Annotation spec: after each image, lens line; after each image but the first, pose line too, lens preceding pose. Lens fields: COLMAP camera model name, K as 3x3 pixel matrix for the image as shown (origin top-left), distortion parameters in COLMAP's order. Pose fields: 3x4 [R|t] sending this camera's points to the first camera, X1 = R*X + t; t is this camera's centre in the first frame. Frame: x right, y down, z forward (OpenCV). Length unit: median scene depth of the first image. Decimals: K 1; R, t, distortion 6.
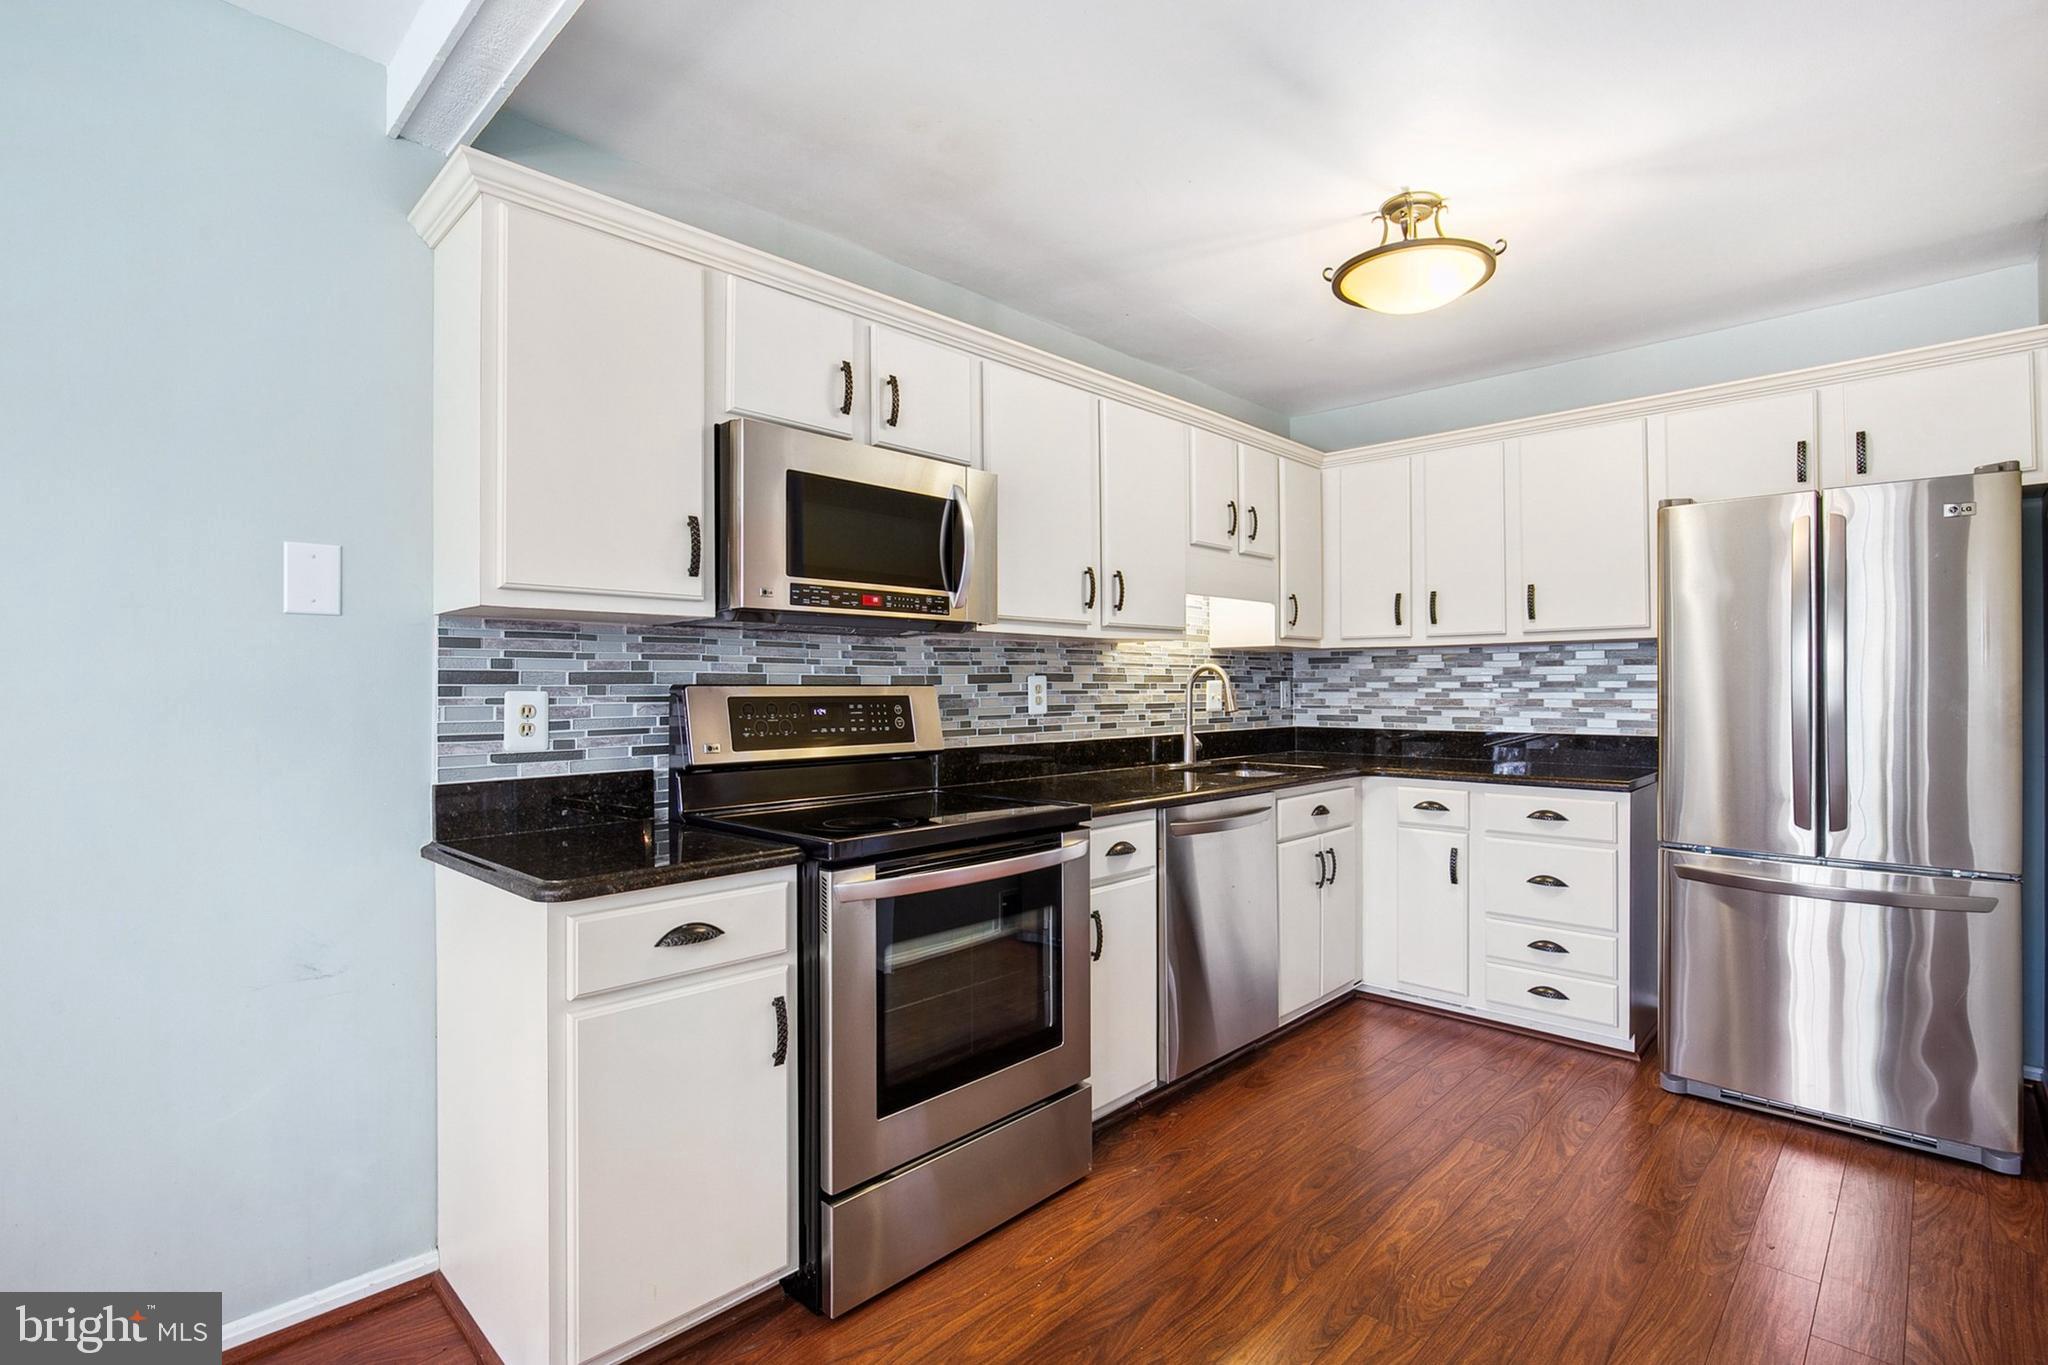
lens RADIAL K [[964.8, 0, 1024.0], [0, 964.8, 682.5], [0, 0, 1]] dist [-0.030255, 0.007754]
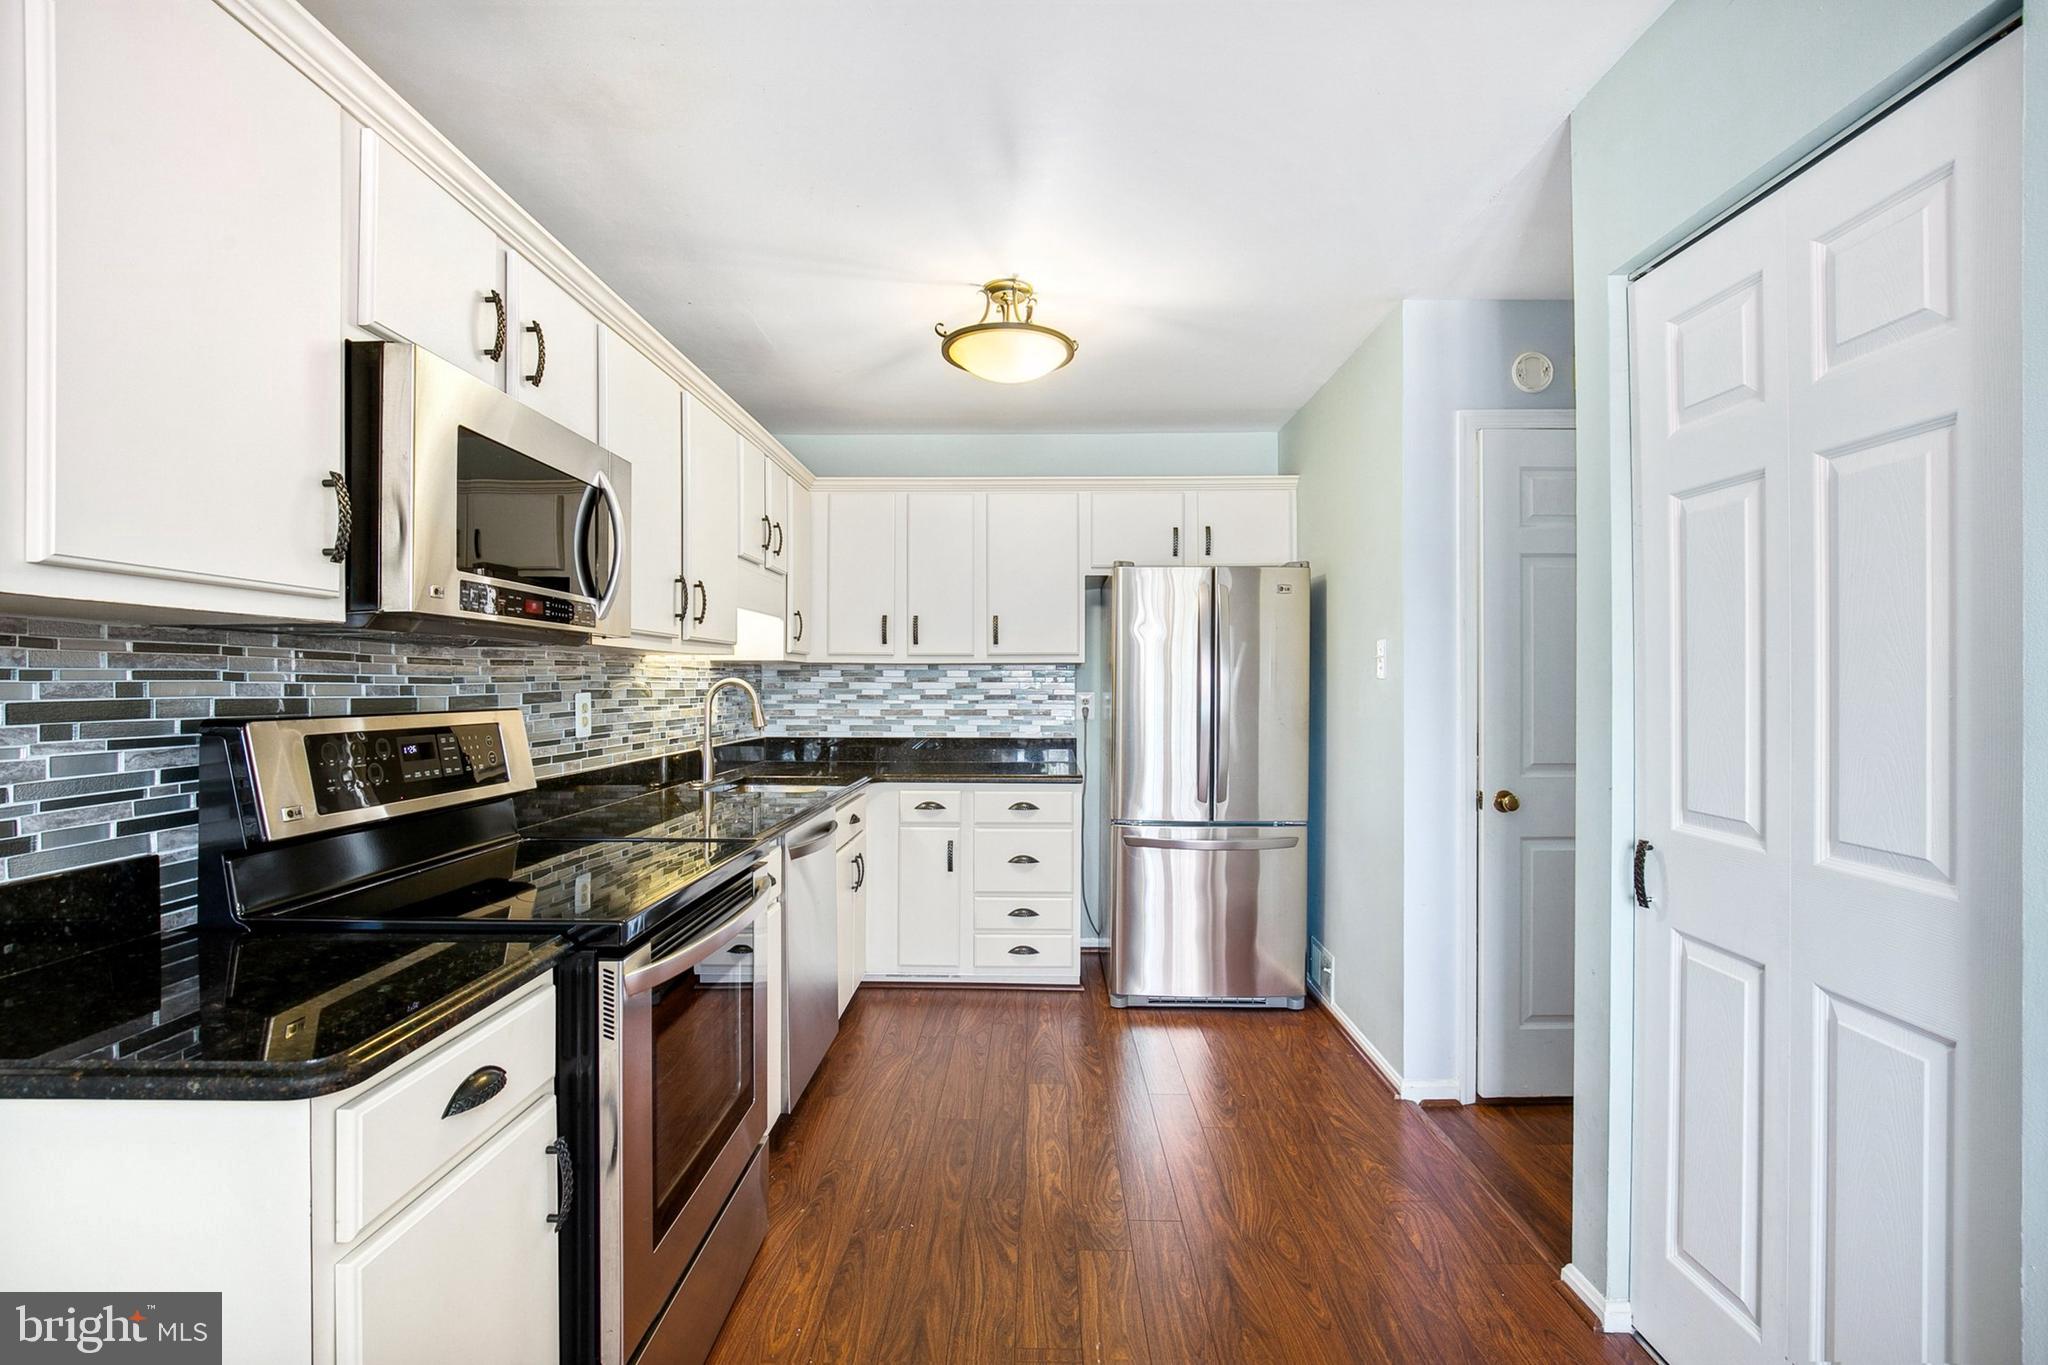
lens RADIAL K [[937.0, 0, 1016.1], [0, 937.0, 680.4], [0, 0, 1]] dist [-0.027145, 0.008497]
pose [[0.732038, 0.006743, 0.681230, -0.297561], [-0.006031, 0.999976, -0.003416, -0.019213], [-0.681237, -0.001608, 0.732061, 0.135995]]
